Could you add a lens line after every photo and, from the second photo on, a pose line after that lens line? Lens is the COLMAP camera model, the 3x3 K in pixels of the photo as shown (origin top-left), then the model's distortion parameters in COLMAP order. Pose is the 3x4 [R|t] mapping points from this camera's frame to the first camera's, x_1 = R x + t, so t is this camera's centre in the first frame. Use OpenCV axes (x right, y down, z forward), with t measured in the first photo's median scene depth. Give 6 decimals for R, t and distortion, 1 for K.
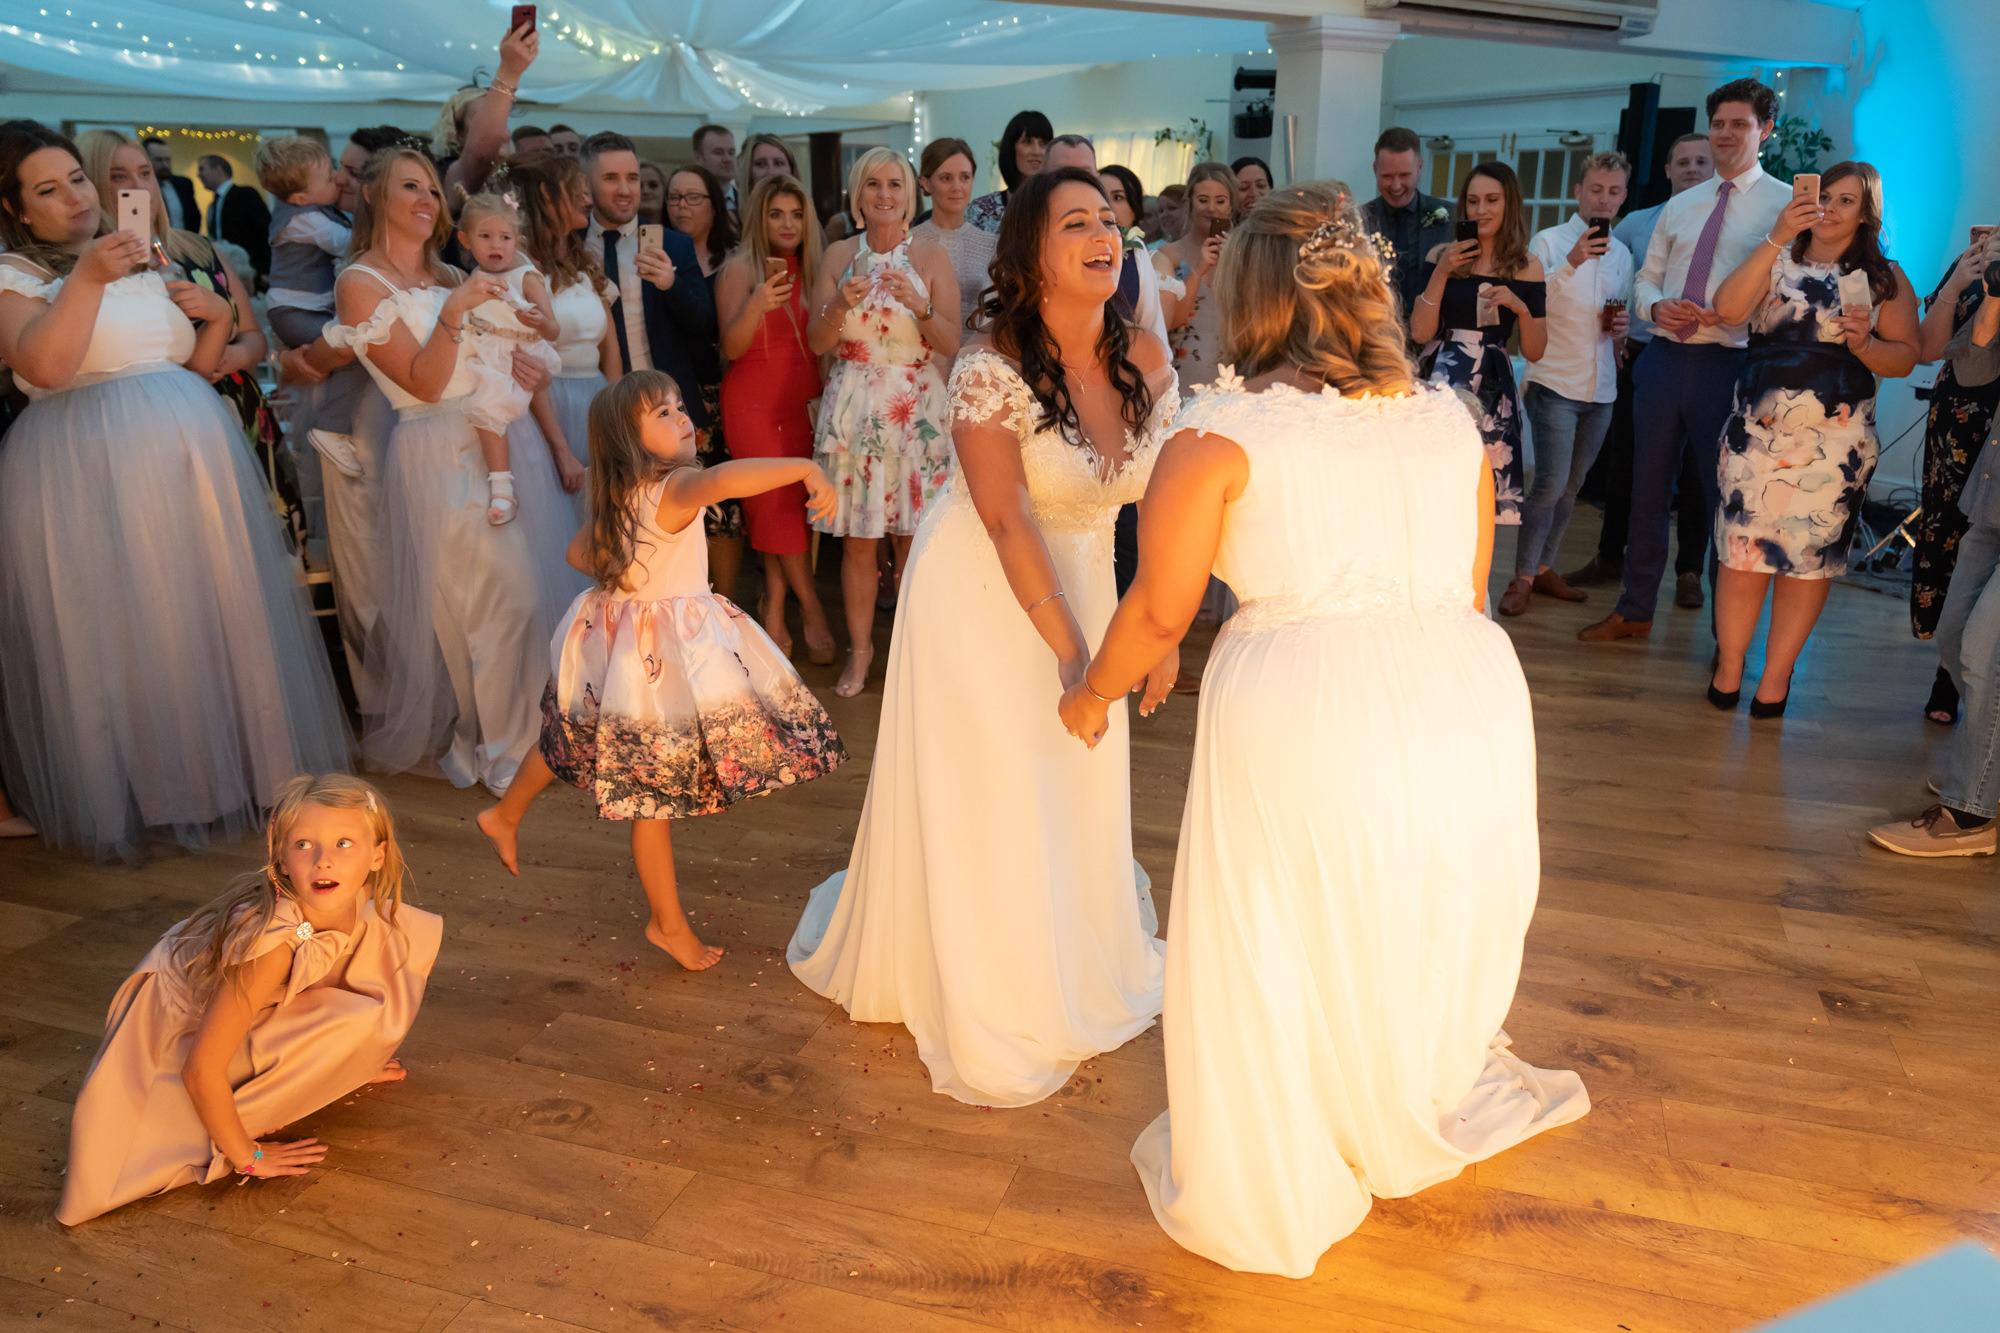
lens RADIAL K [[1433.2, 0, 1041.7], [0, 1433.2, 589.4], [0, 0, 1]] dist [-0.013260, 0.007266]
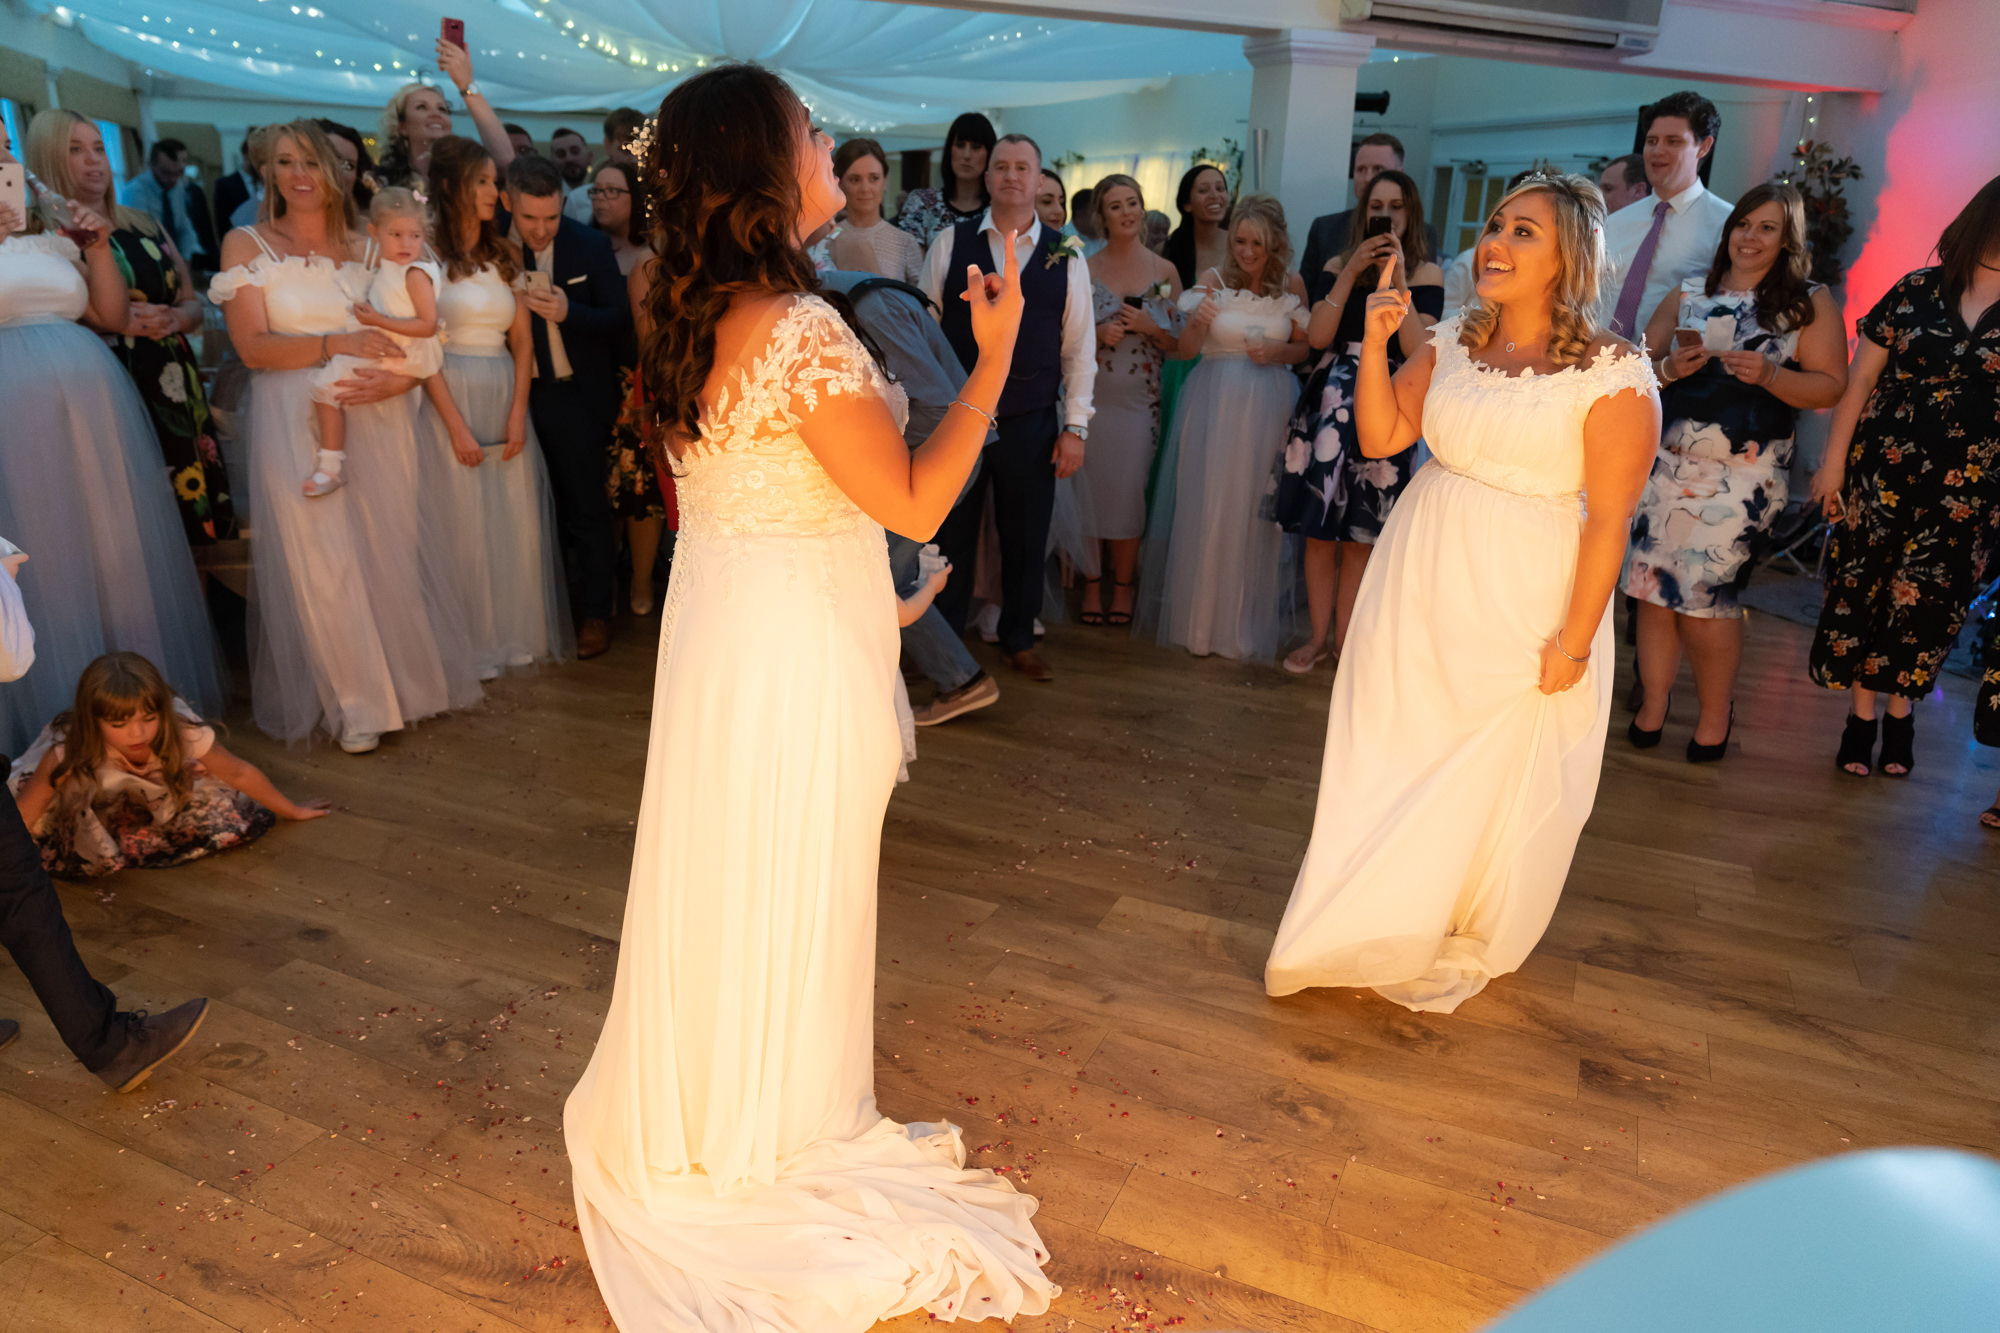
lens RADIAL K [[1321.5, 0, 964.7], [0, 1321.5, 620.5], [0, 0, 1]] dist [-0.012453, 0.006978]
pose [[0.990660, 0.061925, -0.121479, 0.158616], [-0.058307, 0.997749, 0.033121, -0.007589], [0.123257, -0.025729, 0.992041, 0.068708]]
